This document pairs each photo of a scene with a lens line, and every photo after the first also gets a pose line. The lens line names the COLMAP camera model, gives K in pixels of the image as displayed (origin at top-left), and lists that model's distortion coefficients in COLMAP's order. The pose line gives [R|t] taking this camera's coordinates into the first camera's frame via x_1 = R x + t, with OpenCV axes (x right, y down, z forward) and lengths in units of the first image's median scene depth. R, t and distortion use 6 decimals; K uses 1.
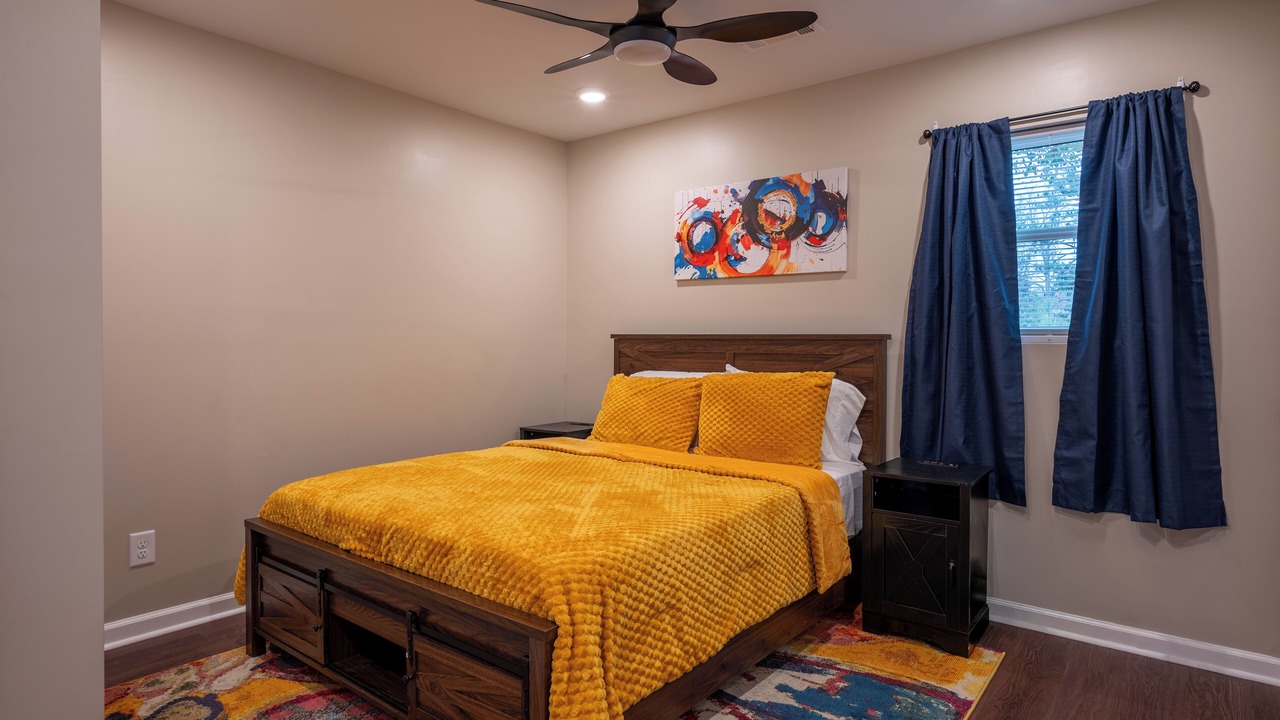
lens RADIAL K [[701.8, 0, 642.1], [0, 701.8, 344.1], [0, 0, 1]] dist [-0.001113, -0.000218]
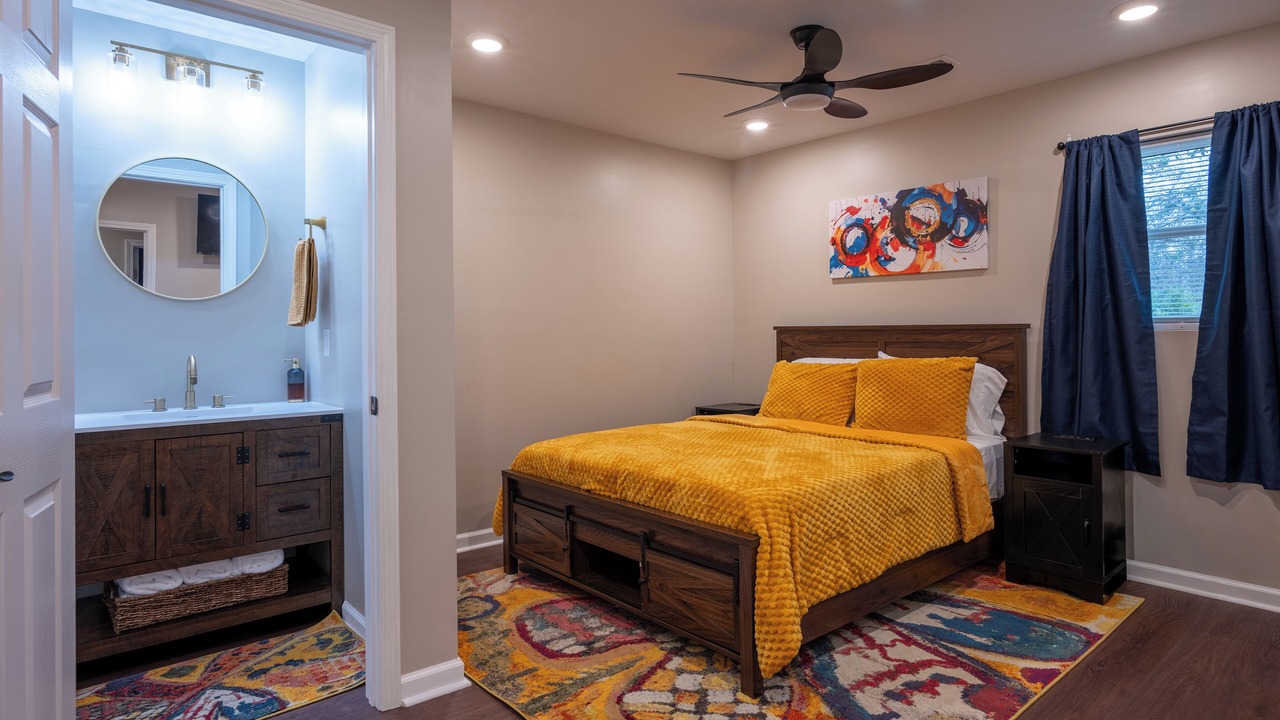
lens RADIAL K [[756.5, 0, 634.3], [0, 756.5, 323.0], [0, 0, 1]] dist [-0.004322, 0.002938]
pose [[0.983584, -0.012466, -0.180021, -0.059988], [0.009233, 0.999781, -0.018786, 0.002149], [0.180216, 0.016815, 0.983483, -0.351177]]
